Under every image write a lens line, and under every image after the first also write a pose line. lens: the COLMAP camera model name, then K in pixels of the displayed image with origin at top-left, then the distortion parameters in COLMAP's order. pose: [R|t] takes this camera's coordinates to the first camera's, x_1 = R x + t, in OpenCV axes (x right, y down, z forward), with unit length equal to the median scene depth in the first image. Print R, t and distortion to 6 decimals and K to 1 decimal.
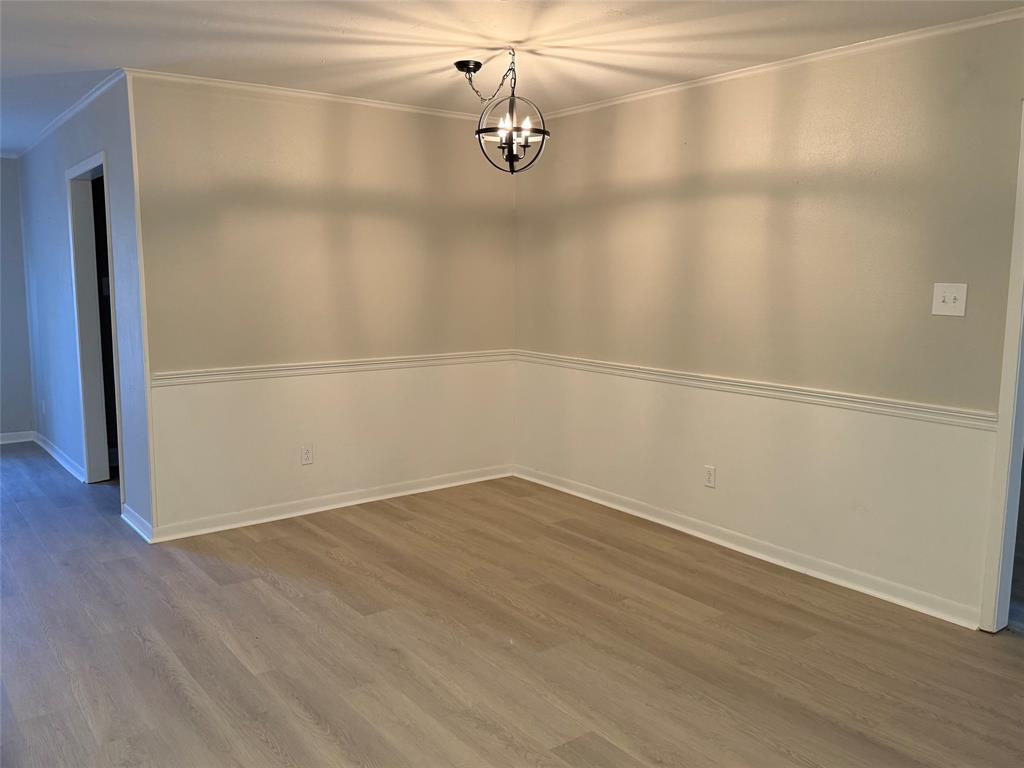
lens RADIAL K [[833.0, 0, 506.6], [0, 833.0, 381.8], [0, 0, 1]] dist [0.093612, -0.135503]
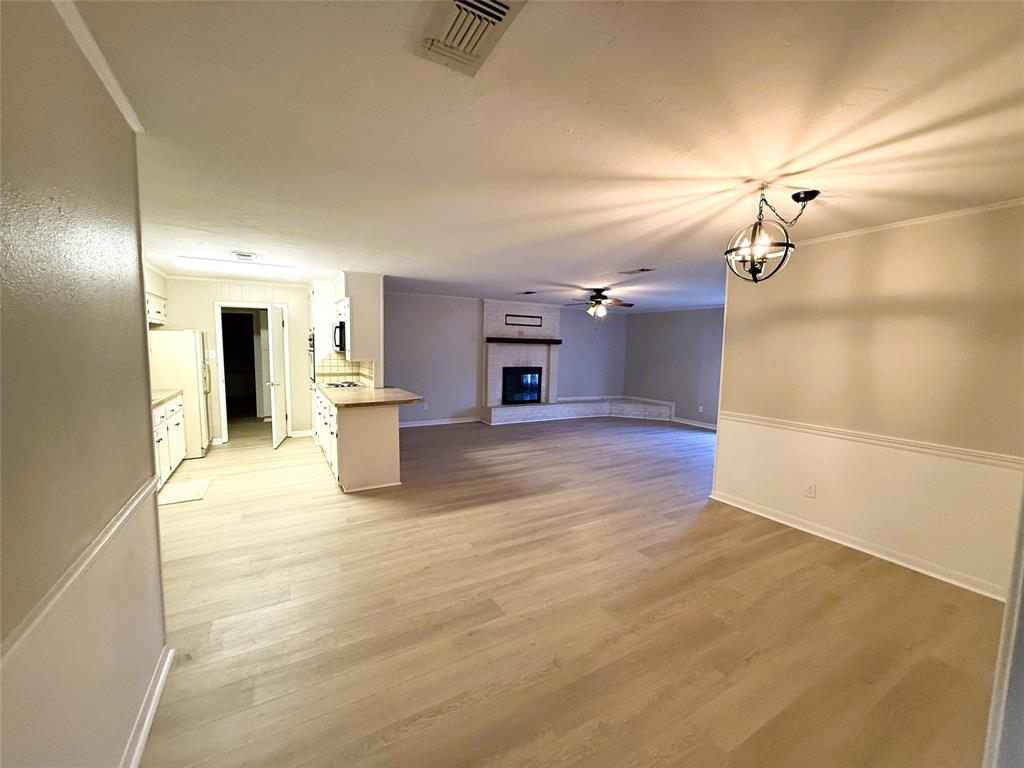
lens RADIAL K [[408.4, 0, 509.2], [0, 408.4, 382.0], [0, 0, 1]] dist [0.000860, -0.000276]
pose [[-0.125196, 0.081648, -0.988767, 0.644406], [-0.154103, 0.982912, 0.100677, -0.109248], [0.980091, 0.164976, -0.110475, 0.722467]]
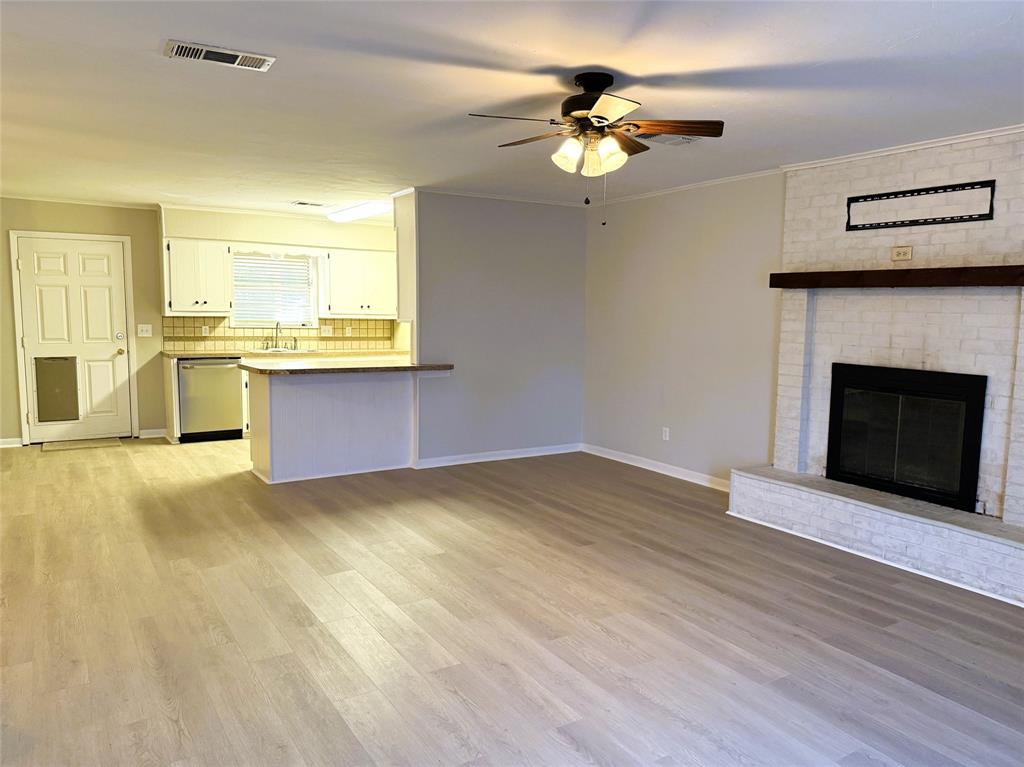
lens RADIAL K [[719.9, 0, 515.4], [0, 719.9, 394.3], [0, 0, 1]] dist [0.060102, -0.068817]
pose [[-0.997151, -0.023292, 0.071746, -1.088747], [-0.004058, 0.966319, 0.257314, -0.237034], [-0.075323, 0.256290, -0.963661, 1.738561]]
